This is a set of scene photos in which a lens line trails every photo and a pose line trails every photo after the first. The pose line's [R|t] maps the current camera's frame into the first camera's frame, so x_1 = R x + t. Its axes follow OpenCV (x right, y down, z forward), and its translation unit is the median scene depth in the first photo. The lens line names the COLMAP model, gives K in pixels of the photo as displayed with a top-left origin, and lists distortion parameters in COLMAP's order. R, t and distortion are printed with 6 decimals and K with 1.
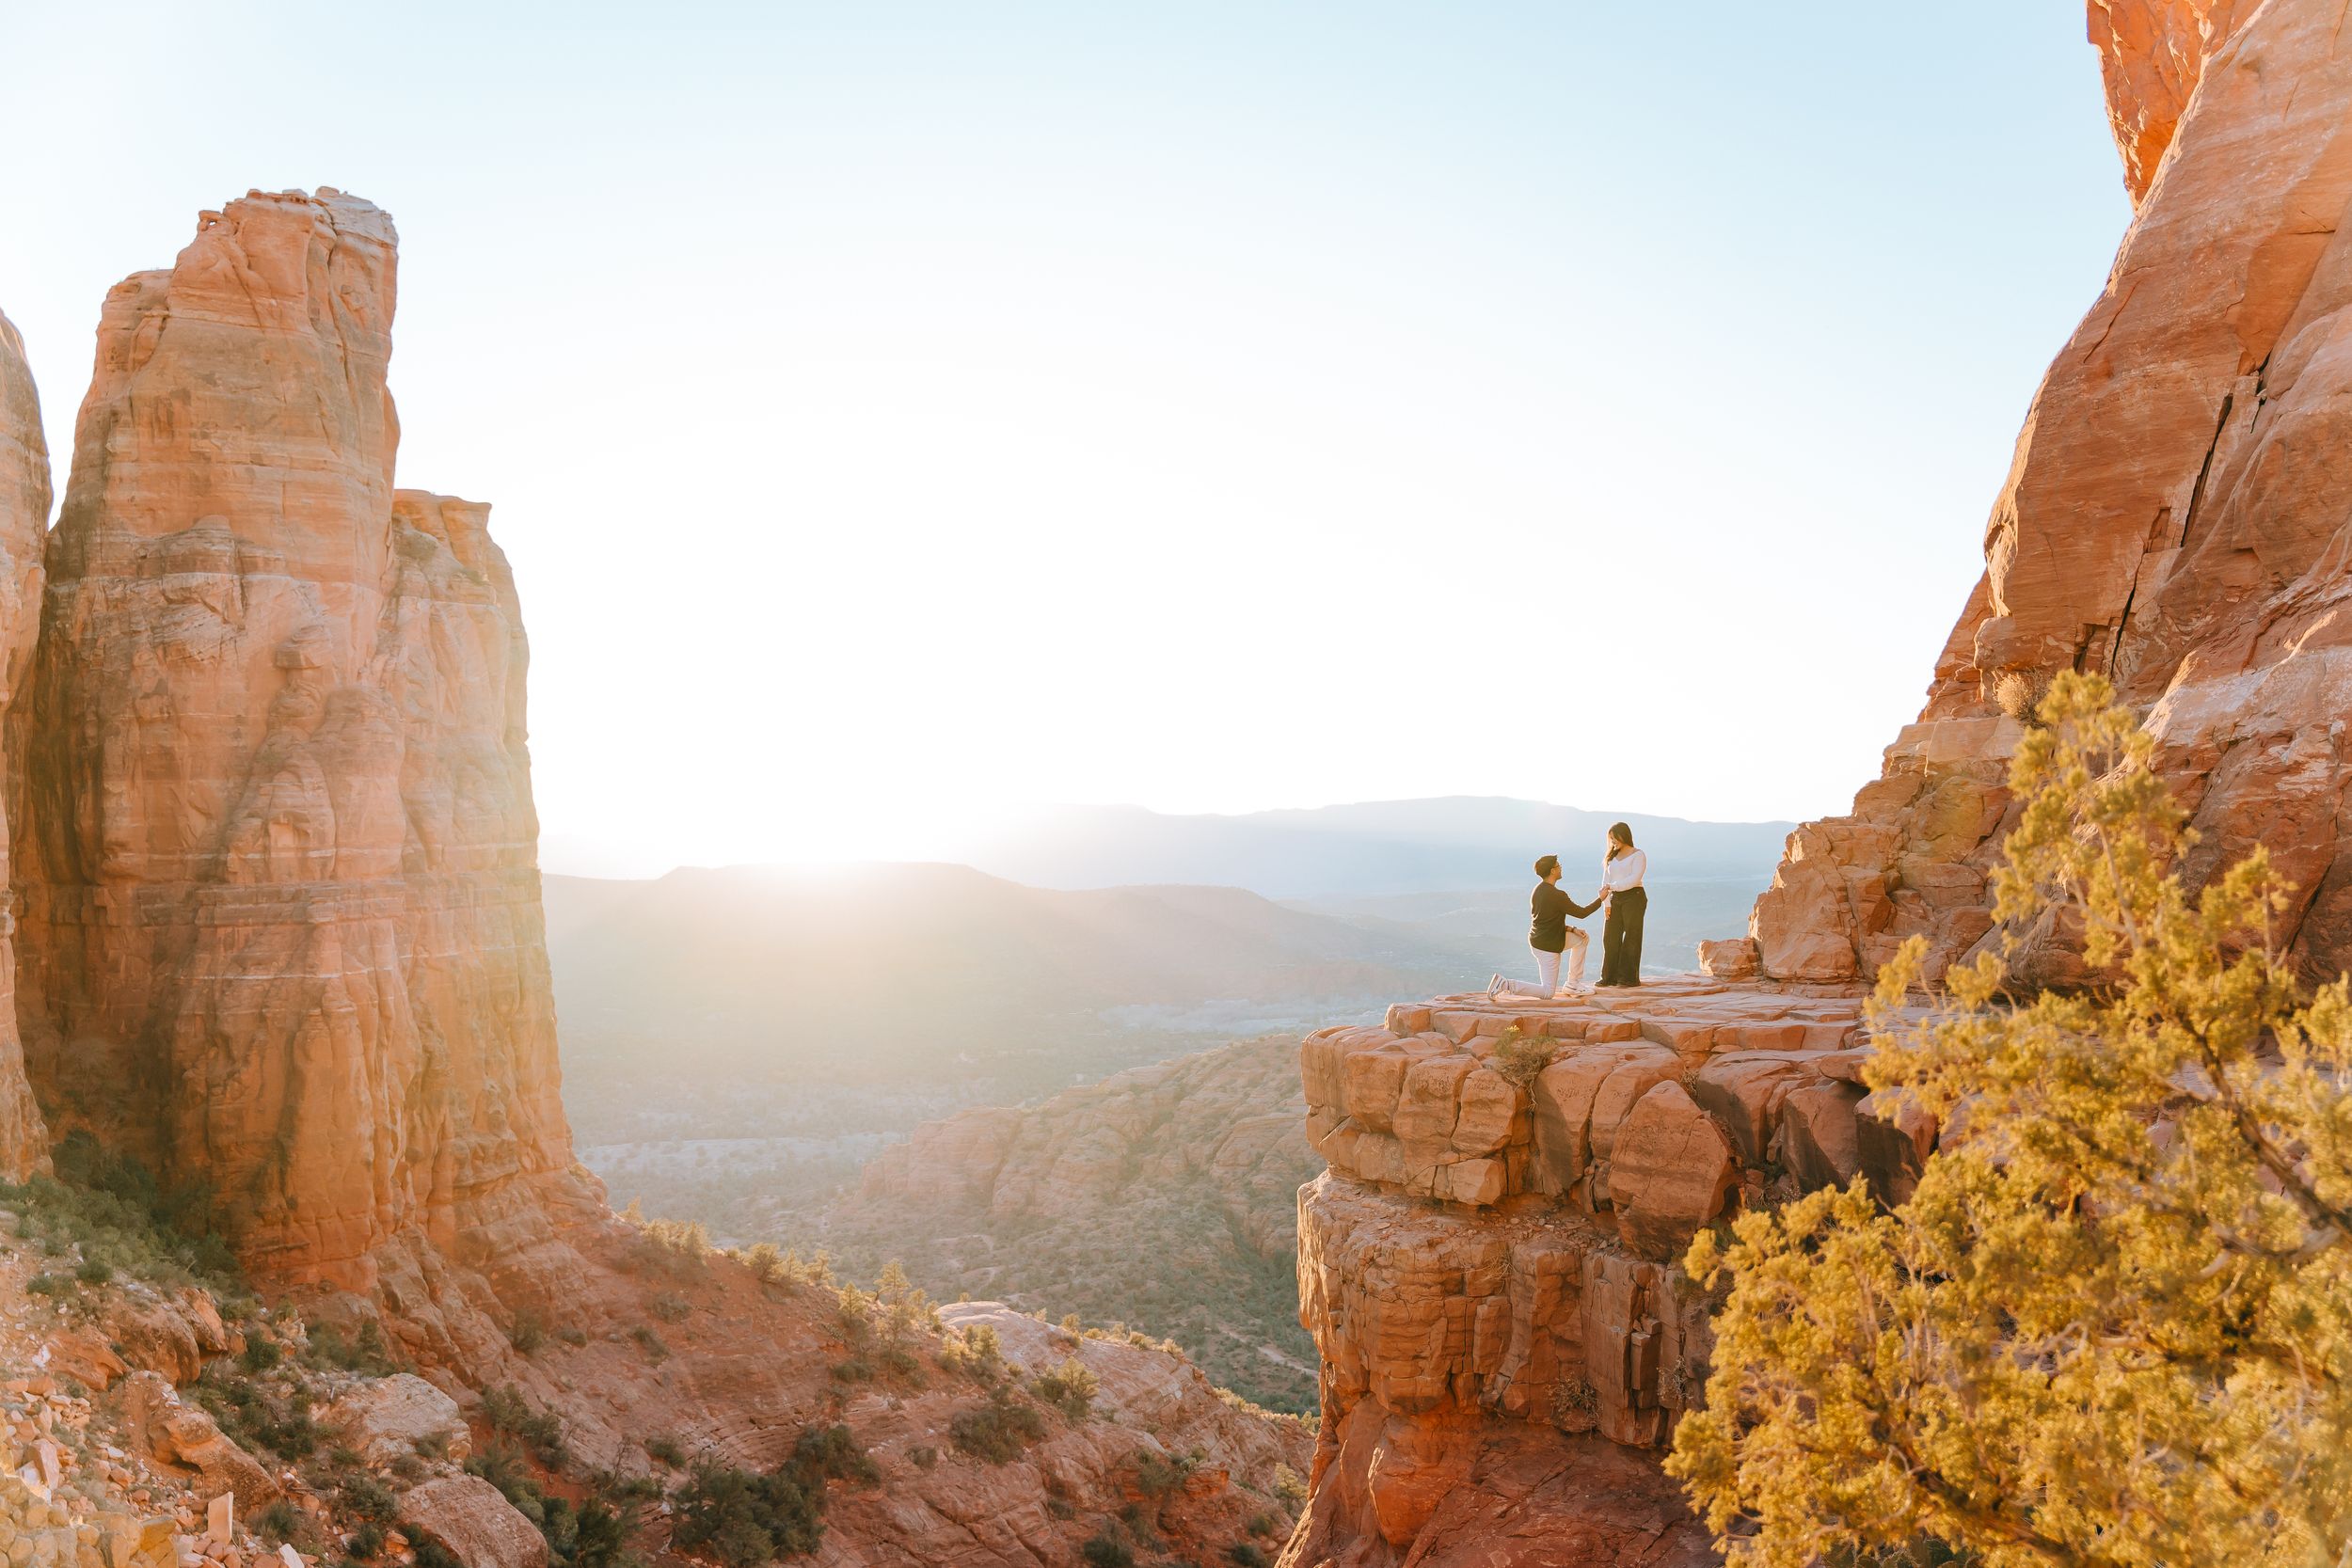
lens RADIAL K [[2330.2, 0, 1176.0], [0, 2330.2, 784.0], [0, 0, 1]] dist [-0.090101, 0.293094]
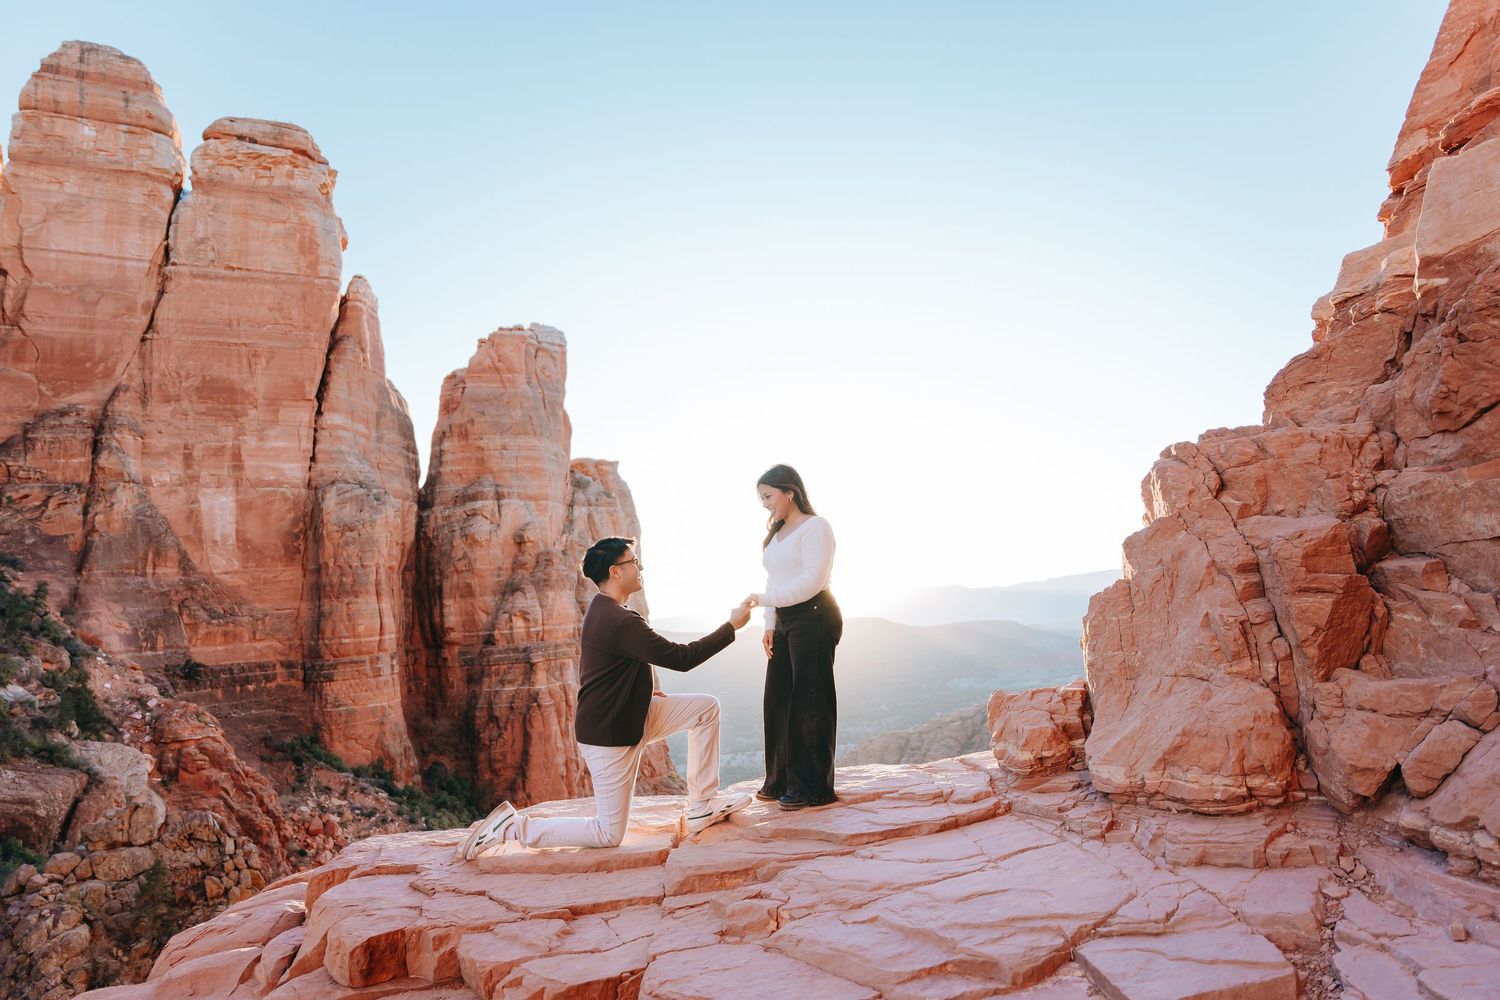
lens RADIAL K [[1070.7, 0, 754.9], [0, 1070.7, 489.3], [0, 0, 1]] dist [-0.175924, 0.130882]
pose [[0.976977, -0.080136, -0.197723, 0.021469], [0.062921, 0.993781, -0.091874, 0.003901], [0.203856, 0.077318, 0.975943, 0.071243]]
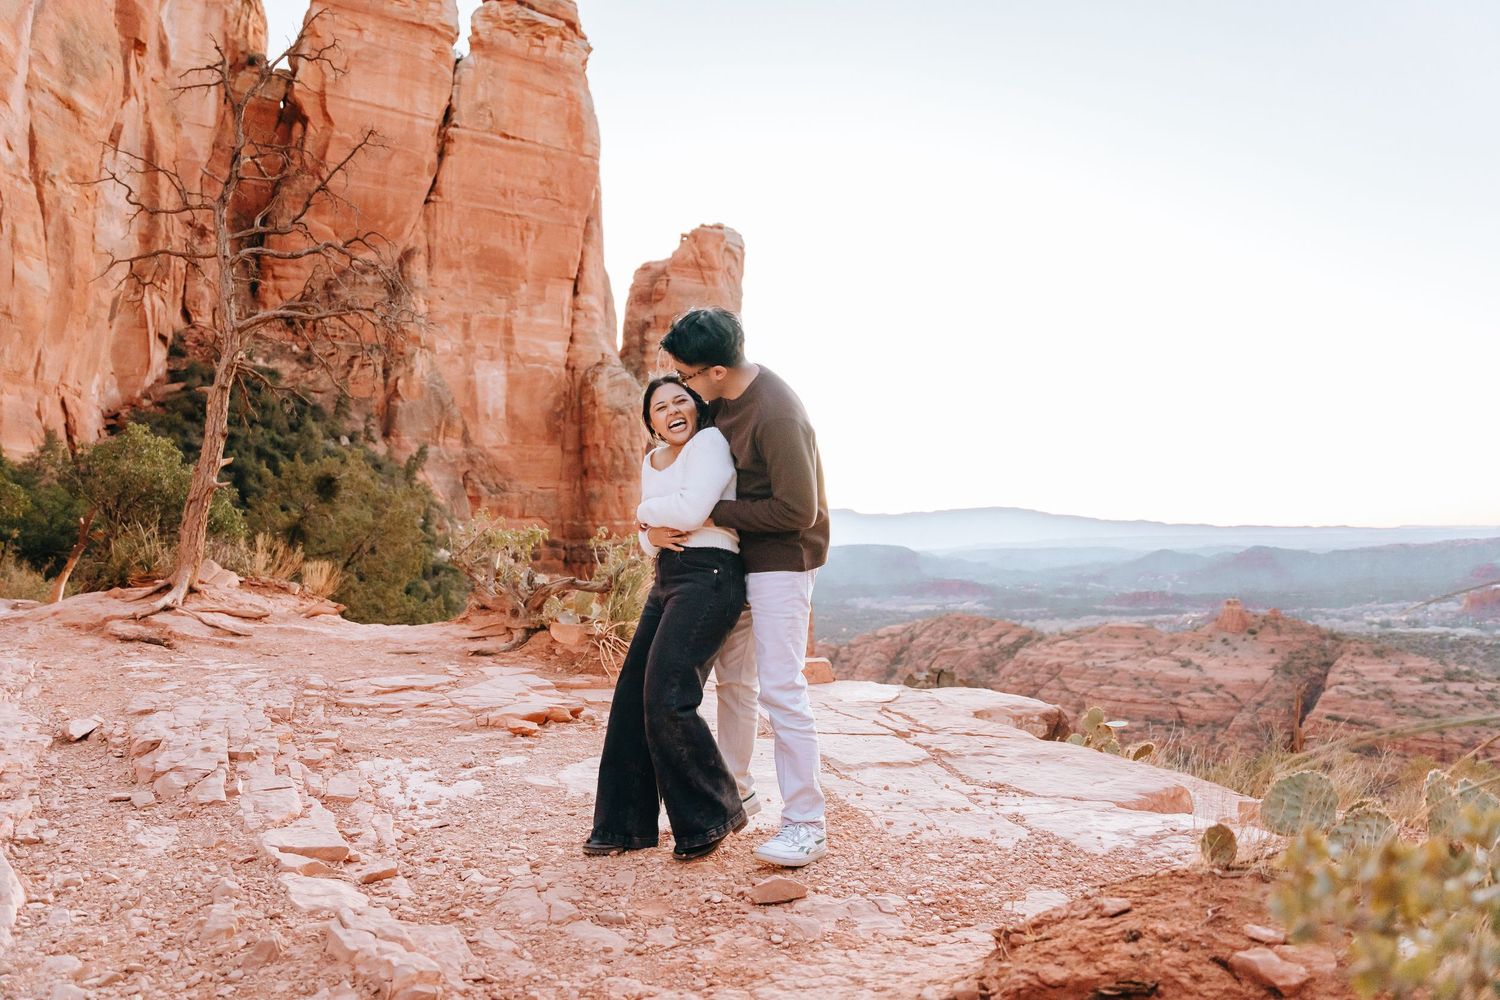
lens RADIAL K [[1045.4, 0, 750.0], [0, 1045.4, 500.0], [0, 0, 1]] dist [-0.182398, 0.138923]
pose [[0.993761, 0.009667, -0.111110, -0.209994], [-0.009595, 0.999953, 0.001189, 0.005879], [0.111116, -0.000116, 0.993807, 0.020082]]
